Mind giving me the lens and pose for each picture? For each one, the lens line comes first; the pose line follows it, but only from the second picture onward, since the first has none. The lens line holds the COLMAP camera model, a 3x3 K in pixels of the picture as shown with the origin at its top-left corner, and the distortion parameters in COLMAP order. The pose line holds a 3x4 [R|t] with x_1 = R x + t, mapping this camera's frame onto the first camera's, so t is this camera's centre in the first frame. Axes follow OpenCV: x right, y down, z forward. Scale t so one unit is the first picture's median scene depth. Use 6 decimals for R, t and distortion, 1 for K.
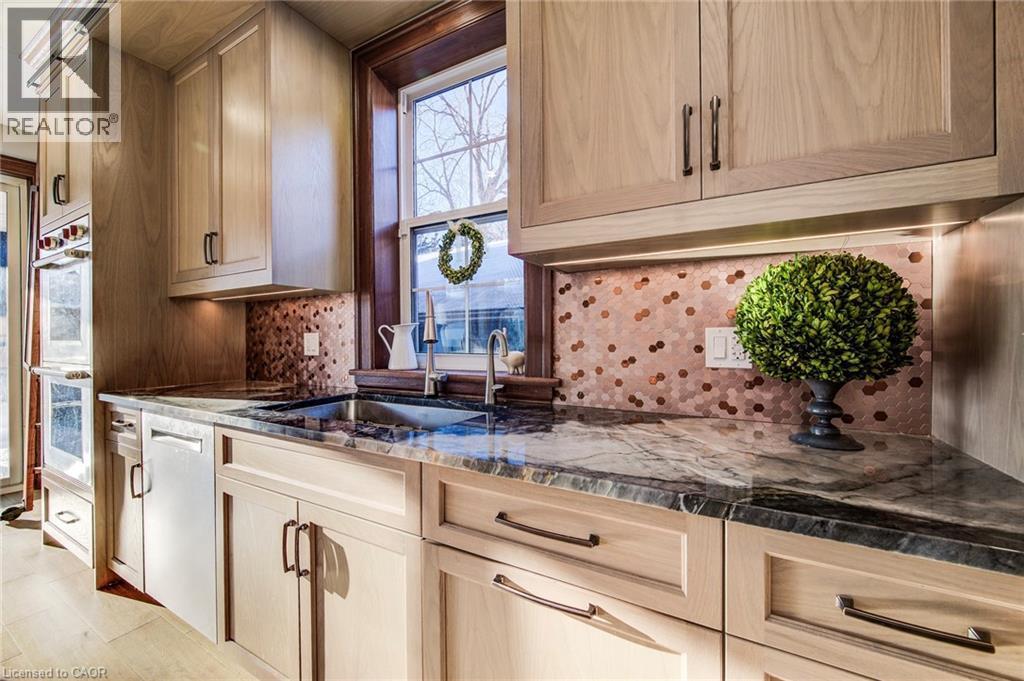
lens RADIAL K [[397.5, 0, 512.2], [0, 397.5, 339.6], [0, 0, 1]] dist [-0.003965, 0.000158]
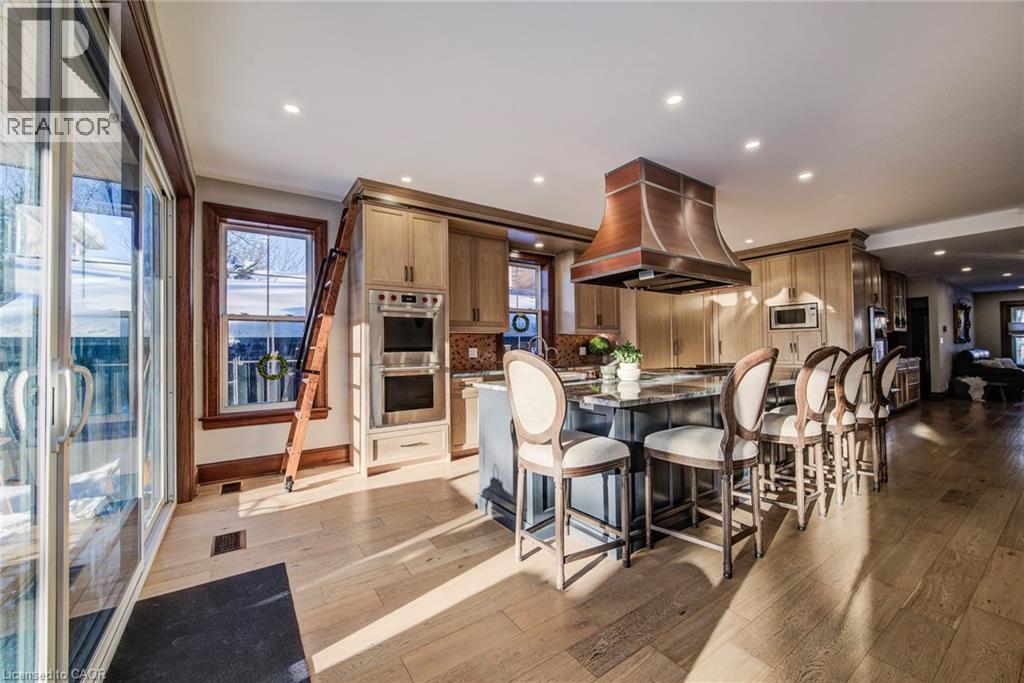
lens RADIAL K [[397.5, 0, 504.3], [0, 397.5, 341.6], [0, 0, 1]] dist [-0.003965, 0.000158]
pose [[0.452612, 0.010762, 0.891642, -2.996279], [0.010042, 0.999802, -0.017165, -0.015711], [-0.891651, 0.016723, 0.452415, -0.301174]]
